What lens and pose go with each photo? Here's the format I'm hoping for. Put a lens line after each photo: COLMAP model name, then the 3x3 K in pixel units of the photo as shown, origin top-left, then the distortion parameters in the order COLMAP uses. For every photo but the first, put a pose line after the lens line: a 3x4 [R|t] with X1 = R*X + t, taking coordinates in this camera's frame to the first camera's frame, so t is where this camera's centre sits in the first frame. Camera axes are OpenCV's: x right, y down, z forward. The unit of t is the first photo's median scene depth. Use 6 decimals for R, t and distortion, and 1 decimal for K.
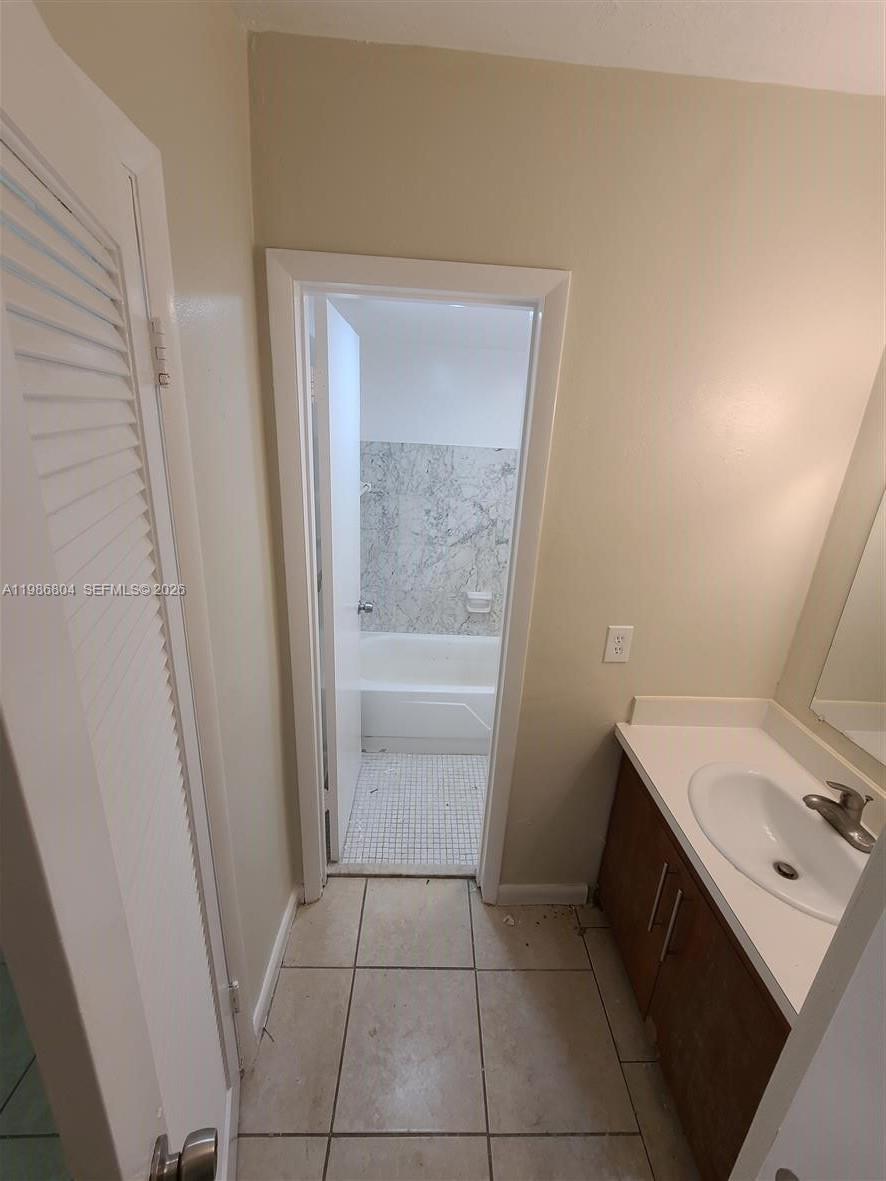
lens RADIAL K [[480.4, 0, 445.0], [0, 480.4, 590.5], [0, 0, 1]] dist [-0.002118, -0.000440]
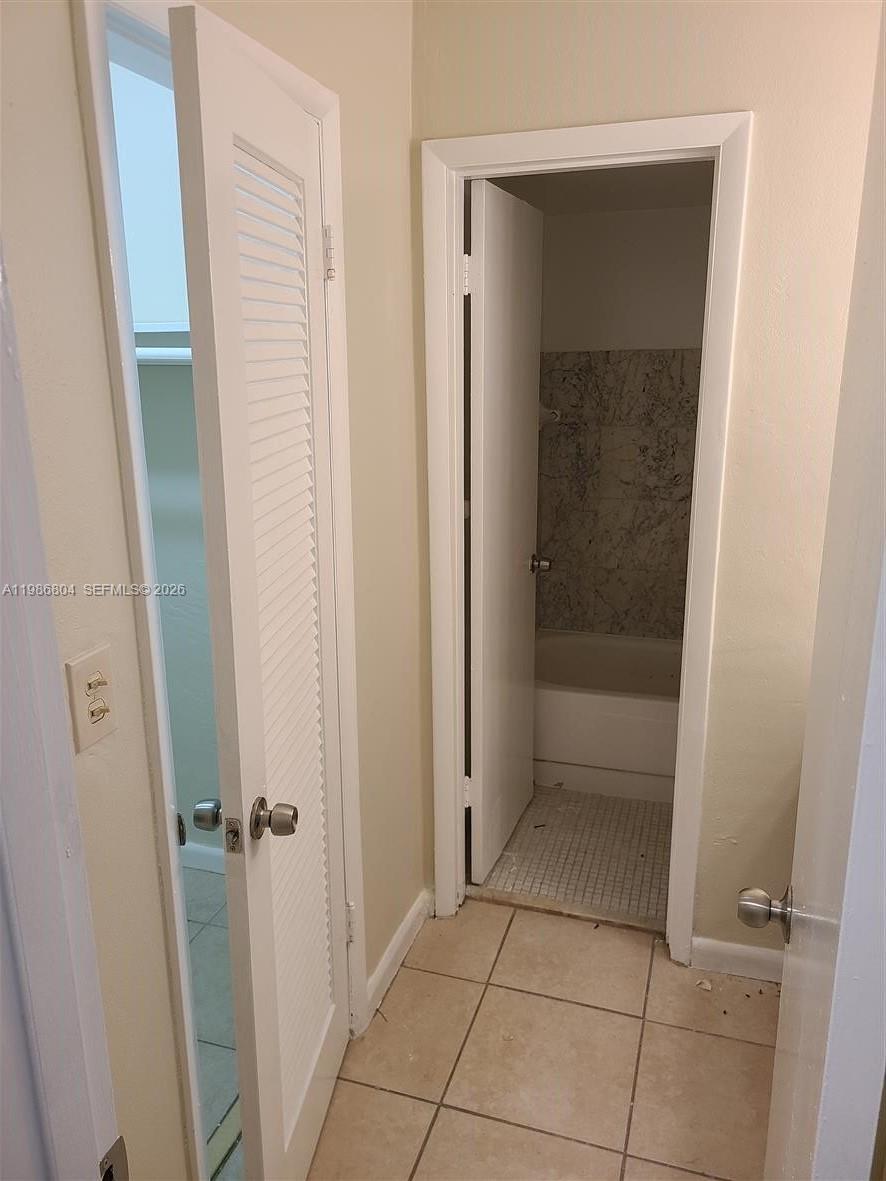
lens RADIAL K [[889.8, 0, 441.4], [0, 889.8, 590.6], [0, 0, 1]] dist [0.050974, -0.005531]
pose [[0.941242, 0.023637, -0.336906, 0.126690], [-0.049321, 0.996474, -0.067880, 0.136079], [0.334113, 0.080508, 0.939088, -0.265989]]
